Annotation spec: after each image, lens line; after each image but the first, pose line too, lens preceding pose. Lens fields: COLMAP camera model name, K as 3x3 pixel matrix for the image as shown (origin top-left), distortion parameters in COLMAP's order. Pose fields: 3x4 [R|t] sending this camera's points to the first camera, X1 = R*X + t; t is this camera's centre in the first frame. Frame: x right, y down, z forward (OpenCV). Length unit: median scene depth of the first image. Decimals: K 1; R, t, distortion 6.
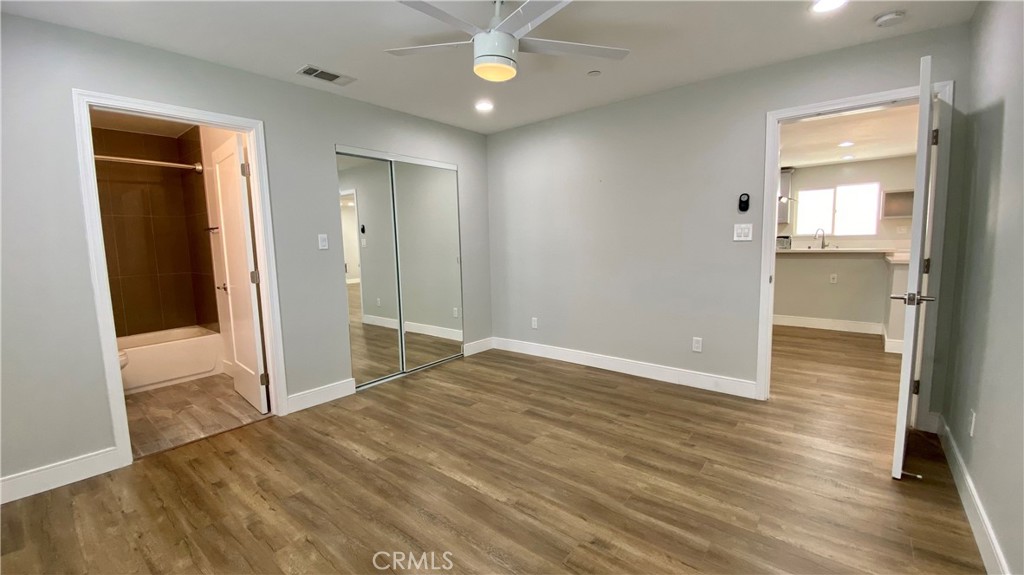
lens RADIAL K [[416.9, 0, 508.7], [0, 416.9, 283.2], [0, 0, 1]] dist [0.047532, -0.032803]
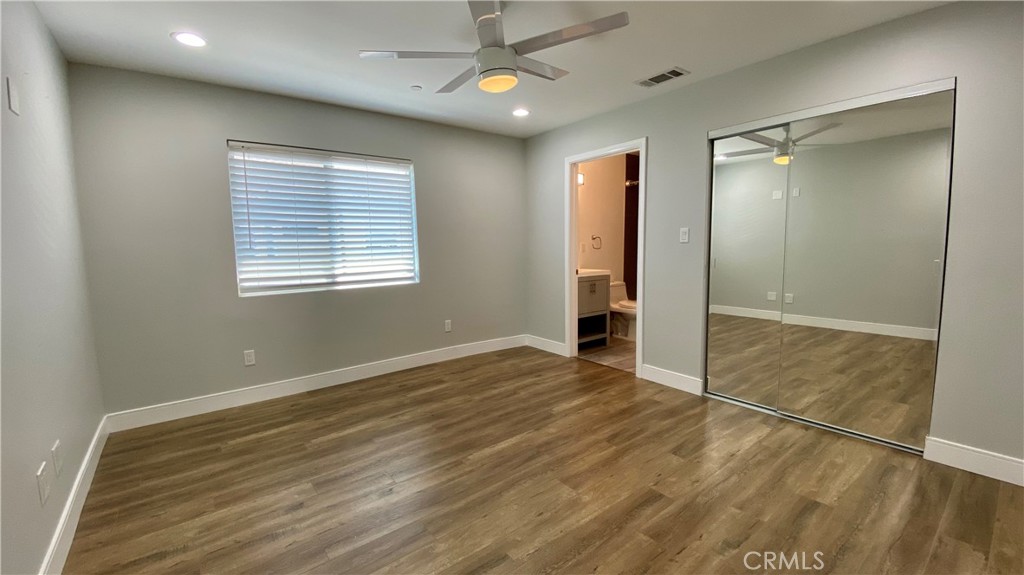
lens RADIAL K [[416.9, 0, 508.7], [0, 416.9, 283.2], [0, 0, 1]] dist [0.047532, -0.032803]
pose [[-0.221564, 0.124303, -0.967191, 0.782717], [-0.075880, 0.986637, 0.144185, -0.116481], [0.972189, 0.105337, -0.209171, 0.964015]]
